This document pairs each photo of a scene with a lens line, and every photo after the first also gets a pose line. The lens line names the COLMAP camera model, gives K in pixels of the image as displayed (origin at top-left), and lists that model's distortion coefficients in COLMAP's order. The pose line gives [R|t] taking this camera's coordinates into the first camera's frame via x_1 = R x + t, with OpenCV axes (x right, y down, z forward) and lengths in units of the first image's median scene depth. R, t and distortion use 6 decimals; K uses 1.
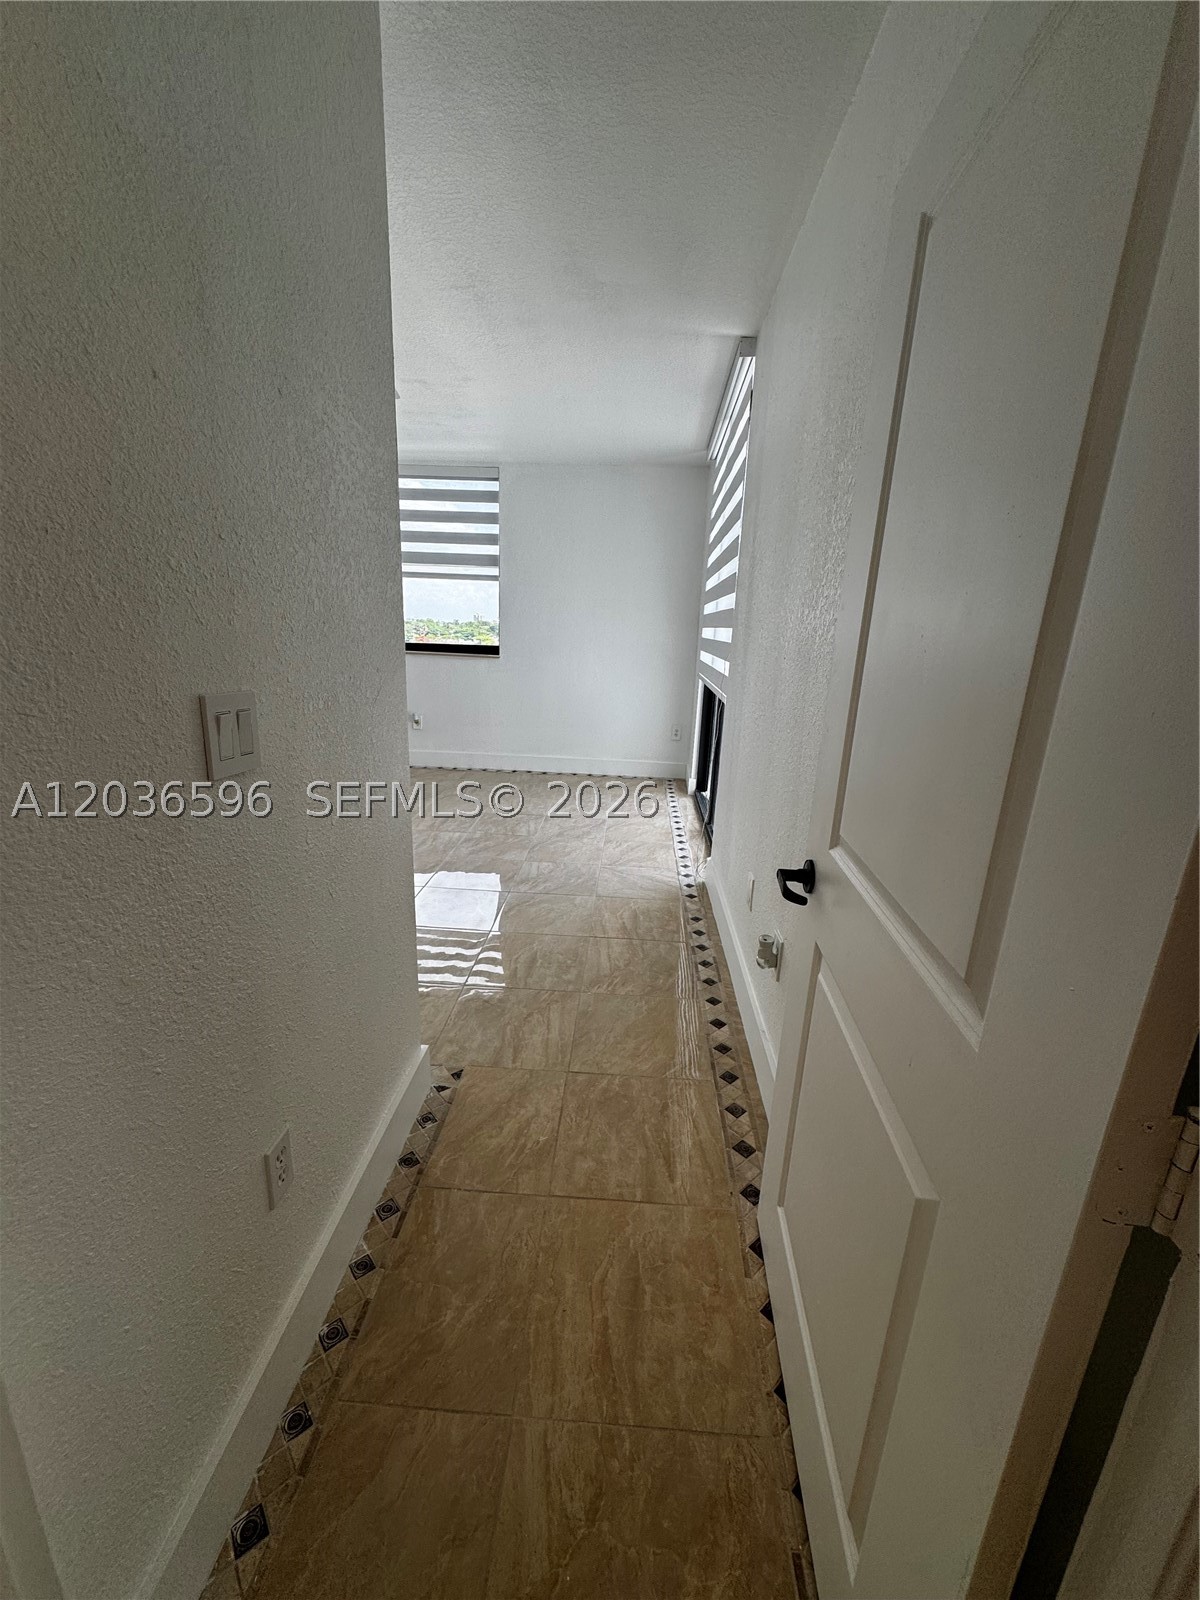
lens RADIAL K [[636.9, 0, 596.8], [0, 636.9, 802.3], [0, 0, 1]] dist [0.007190, -0.004235]
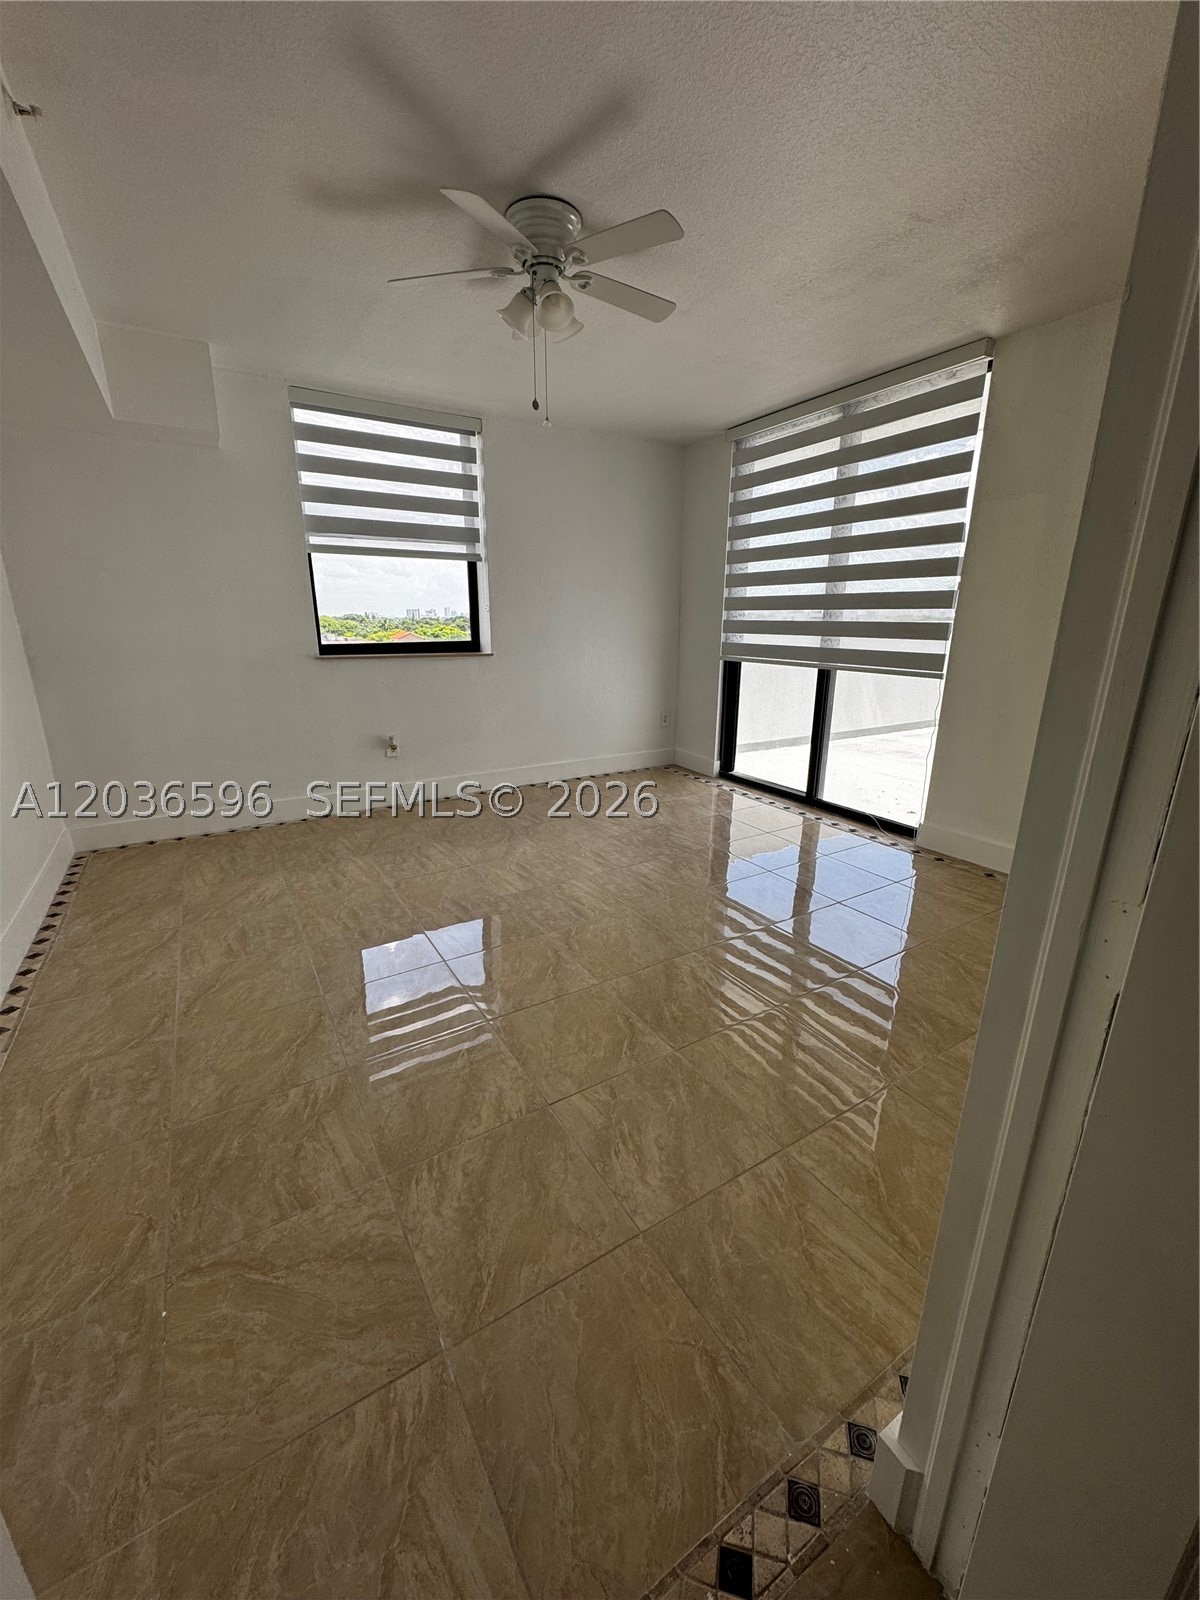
lens RADIAL K [[636.9, 0, 596.8], [0, 636.9, 802.3], [0, 0, 1]] dist [0.007190, -0.004235]
pose [[0.809834, -0.196008, 0.552947, -0.516313], [0.180216, 0.980079, 0.083476, -0.081747], [-0.558293, 0.032049, 0.829024, 0.241212]]
